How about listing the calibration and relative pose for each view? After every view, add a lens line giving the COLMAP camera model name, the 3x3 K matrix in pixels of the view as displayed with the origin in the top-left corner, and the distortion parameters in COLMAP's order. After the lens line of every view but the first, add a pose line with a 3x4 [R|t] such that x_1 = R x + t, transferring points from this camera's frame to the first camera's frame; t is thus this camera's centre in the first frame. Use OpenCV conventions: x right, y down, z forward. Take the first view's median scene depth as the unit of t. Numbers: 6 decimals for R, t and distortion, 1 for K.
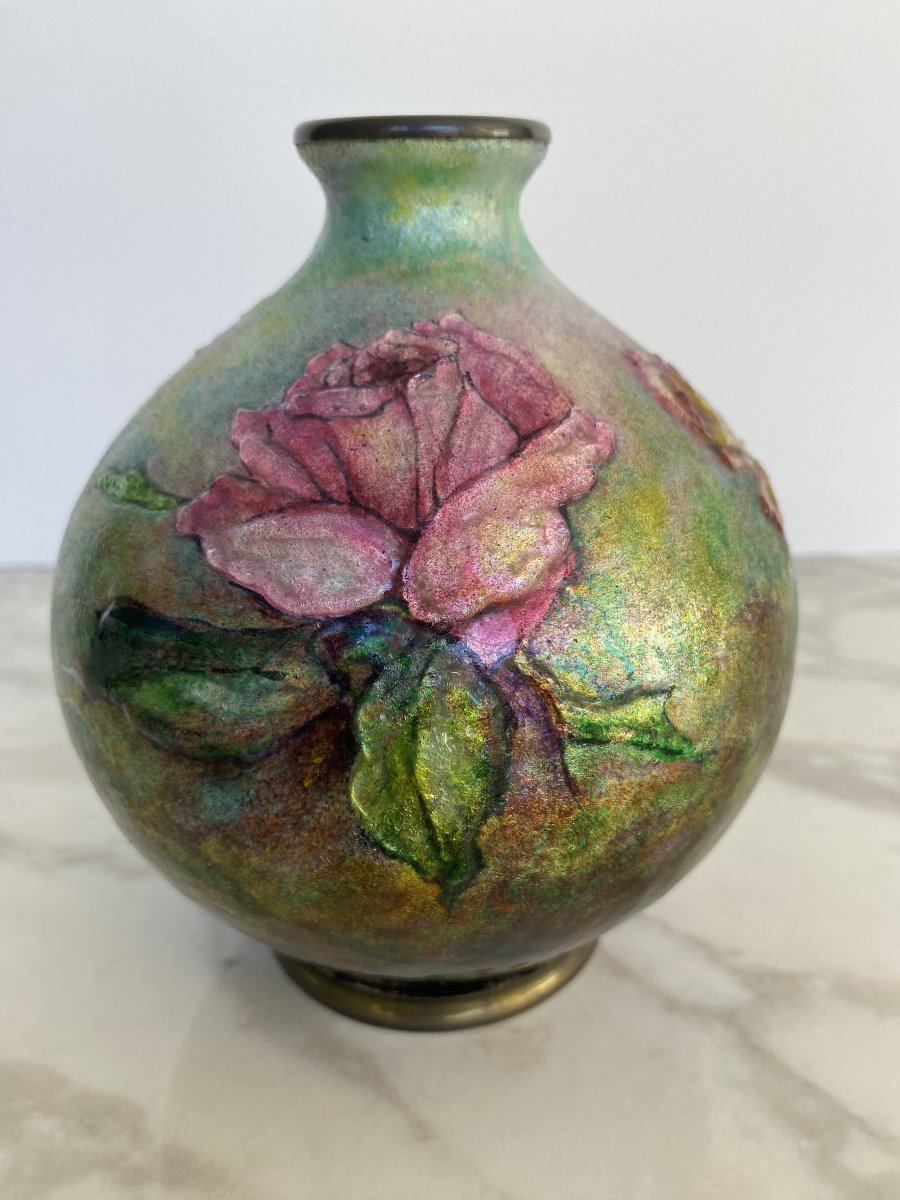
lens RADIAL K [[881.3, 0, 466.9], [0, 881.3, 599.9], [0, 0, 1]] dist [-0.034113, 0.003702]
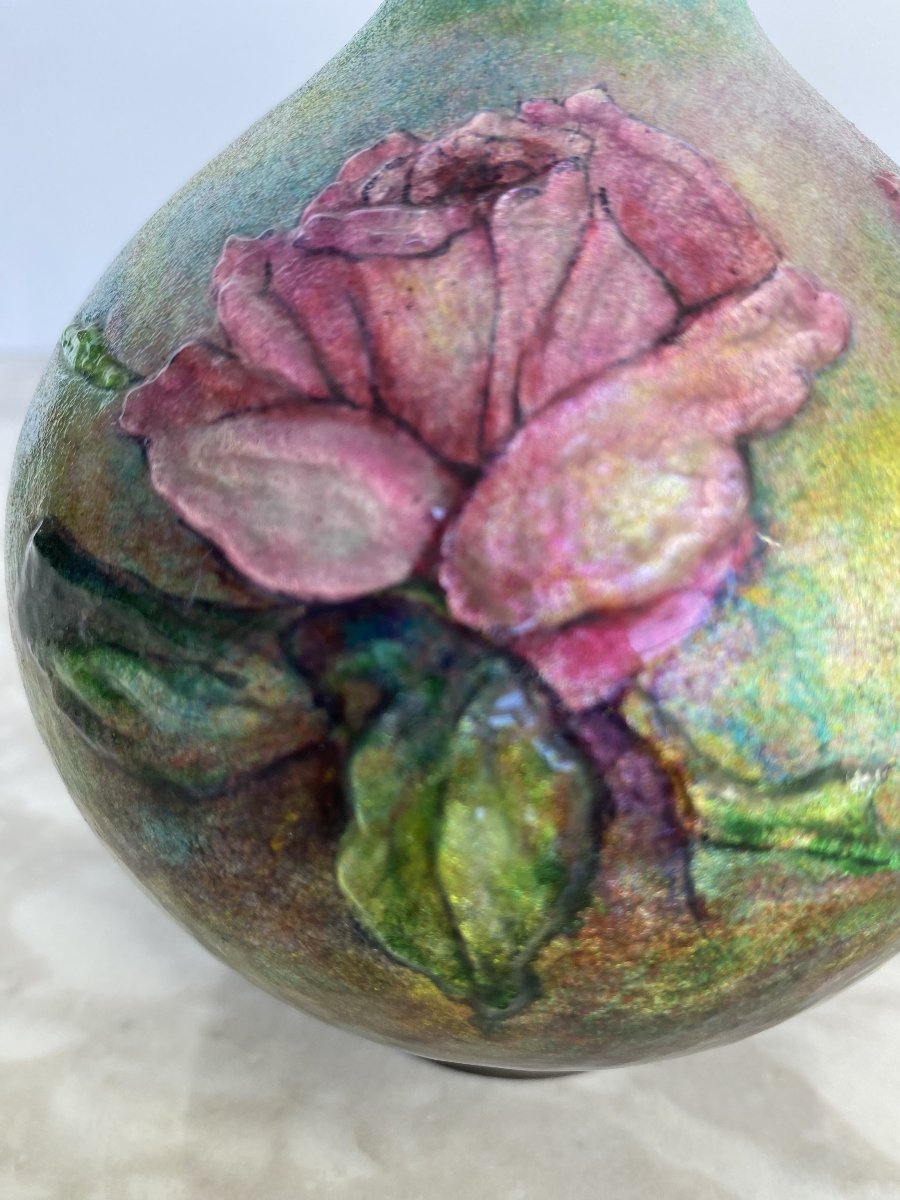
lens RADIAL K [[900.2, 0, 466.1], [0, 900.2, 597.8], [0, 0, 1]] dist [-0.002040, -0.095951]
pose [[0.982790, 0.109345, -0.148891, 0.031391], [-0.087534, 0.985419, 0.145899, -0.075201], [0.162673, -0.130355, 0.978031, 0.393511]]
